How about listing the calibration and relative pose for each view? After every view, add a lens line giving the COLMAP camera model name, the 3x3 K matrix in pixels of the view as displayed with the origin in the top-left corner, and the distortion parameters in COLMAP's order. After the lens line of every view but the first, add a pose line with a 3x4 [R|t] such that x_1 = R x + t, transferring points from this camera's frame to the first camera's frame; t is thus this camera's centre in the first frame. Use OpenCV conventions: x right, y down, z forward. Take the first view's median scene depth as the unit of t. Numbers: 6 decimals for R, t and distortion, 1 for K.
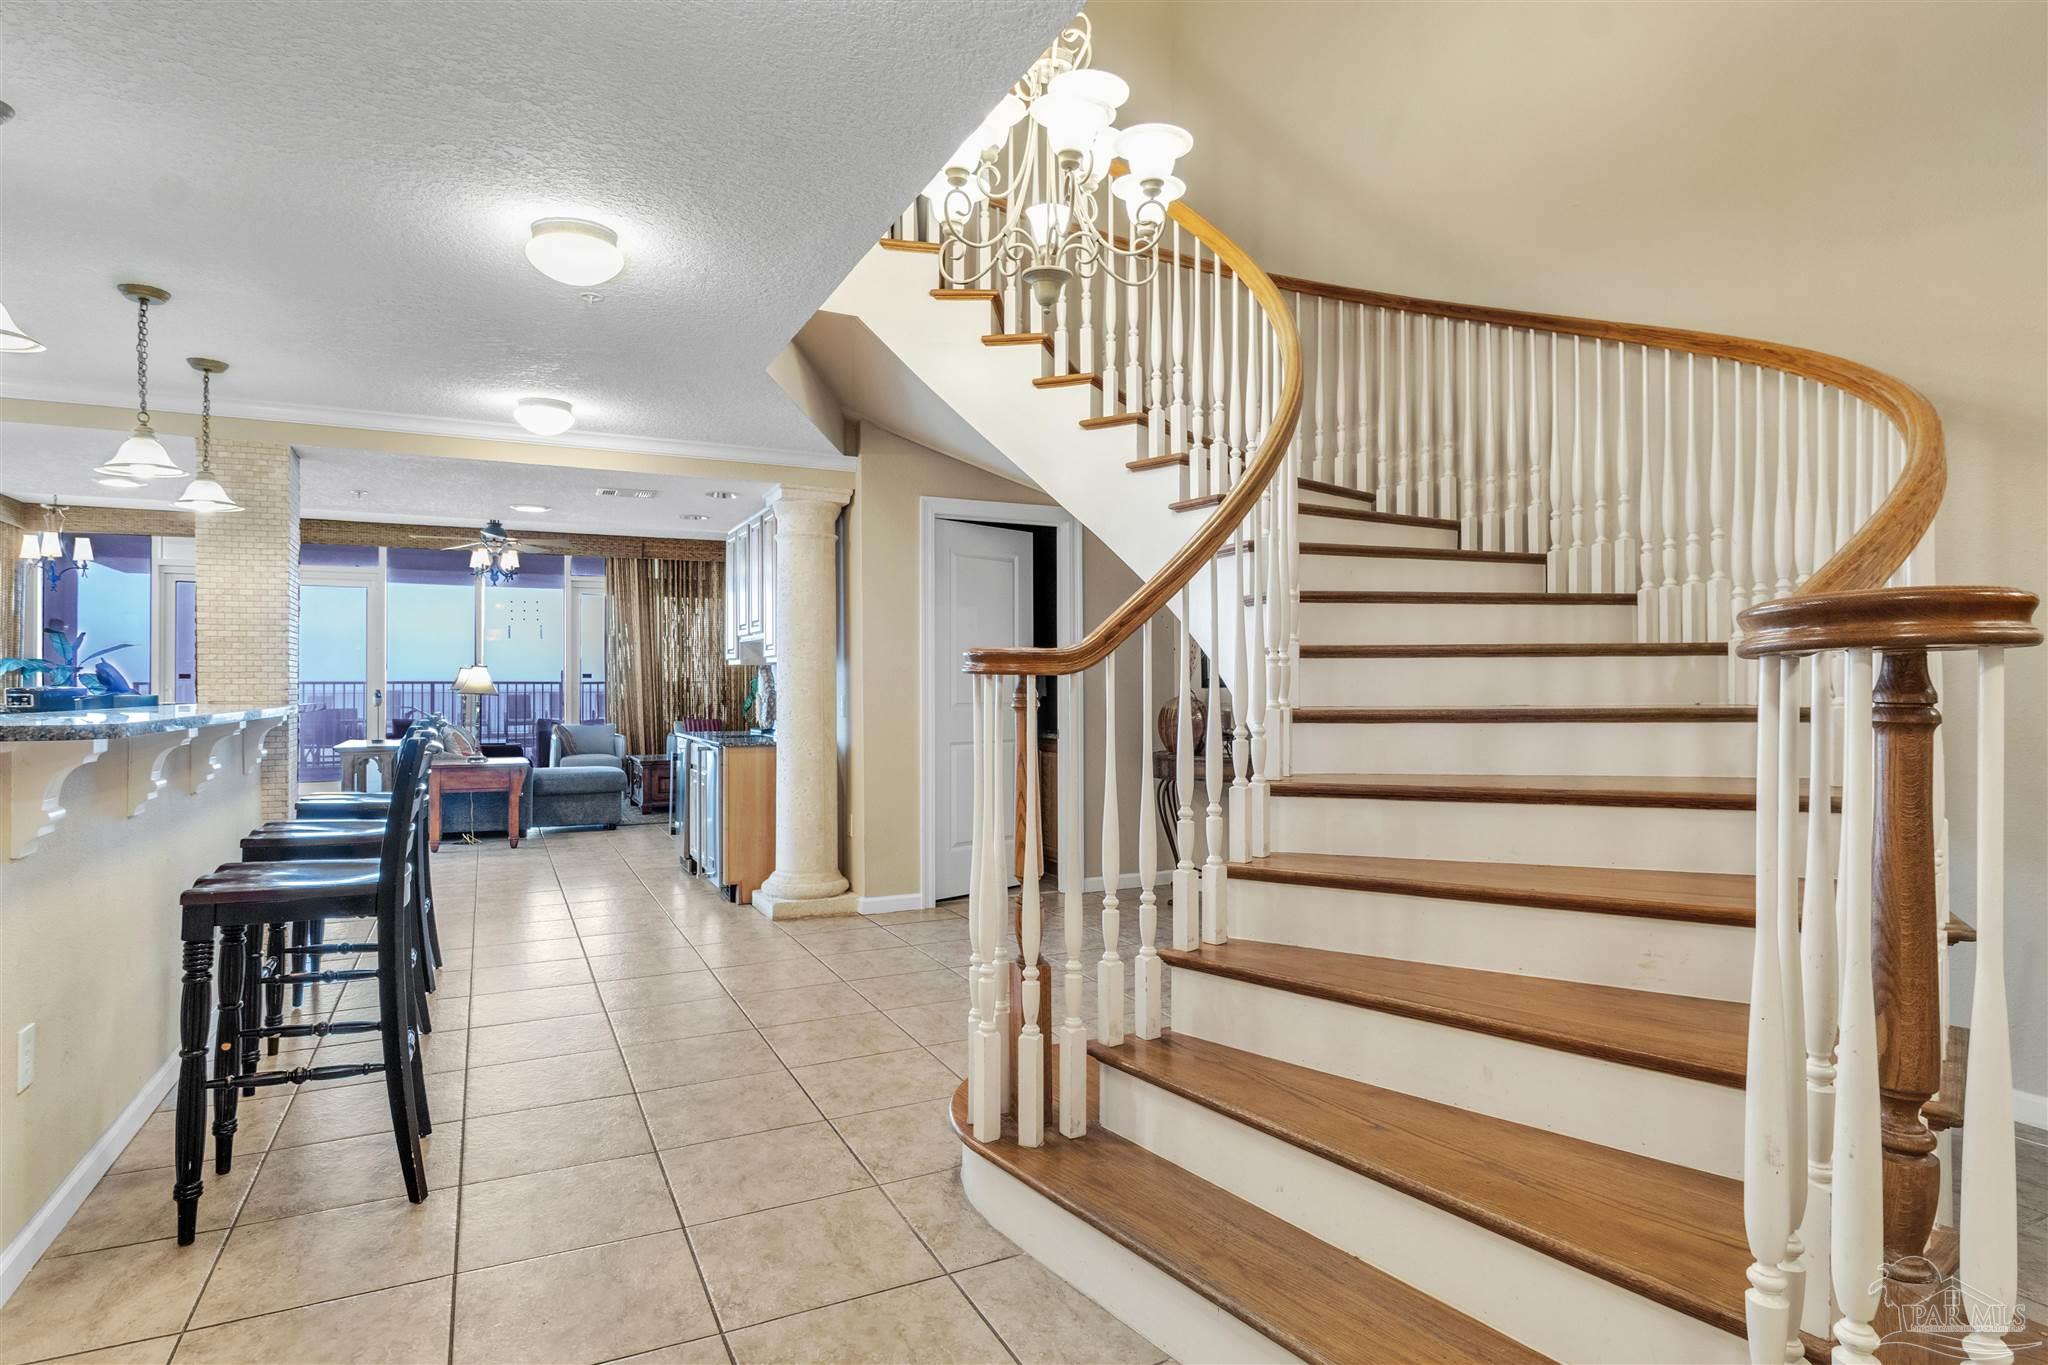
lens RADIAL K [[1121.9, 0, 971.2], [0, 1121.9, 675.8], [0, 0, 1]] dist [0.057881, 0.001874]
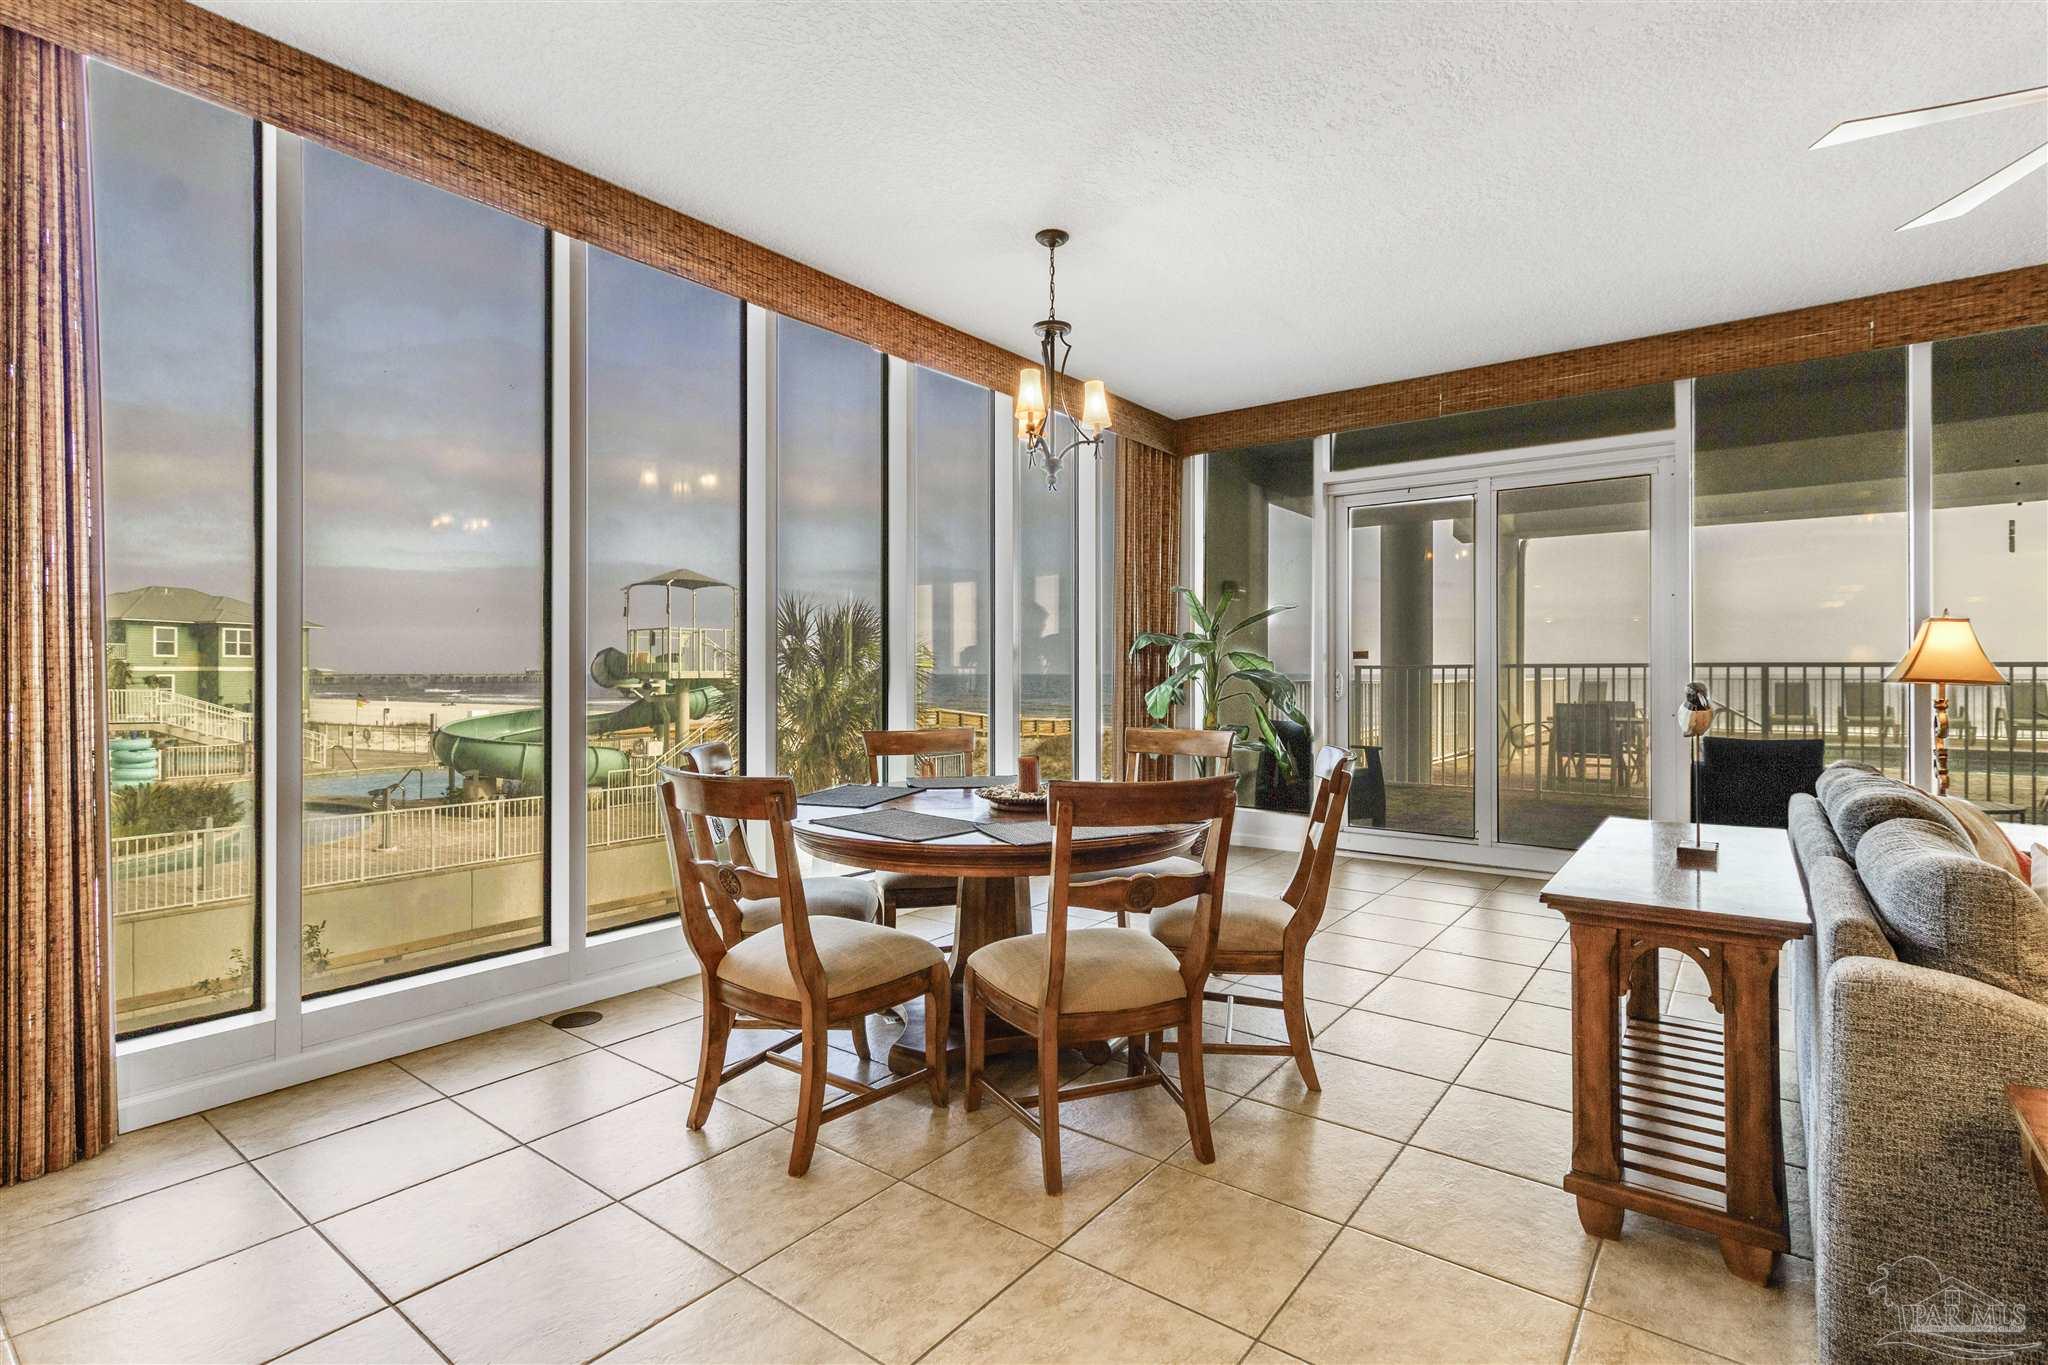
lens RADIAL K [[955.2, 0, 1036.0], [0, 955.2, 671.3], [0, 0, 1]] dist [0.000193, 0.002465]
pose [[0.490981, 0.001411, -0.871169, -0.401098], [0.007389, 0.999956, 0.005784, 0.006947], [0.871139, -0.009277, 0.490949, 0.755730]]
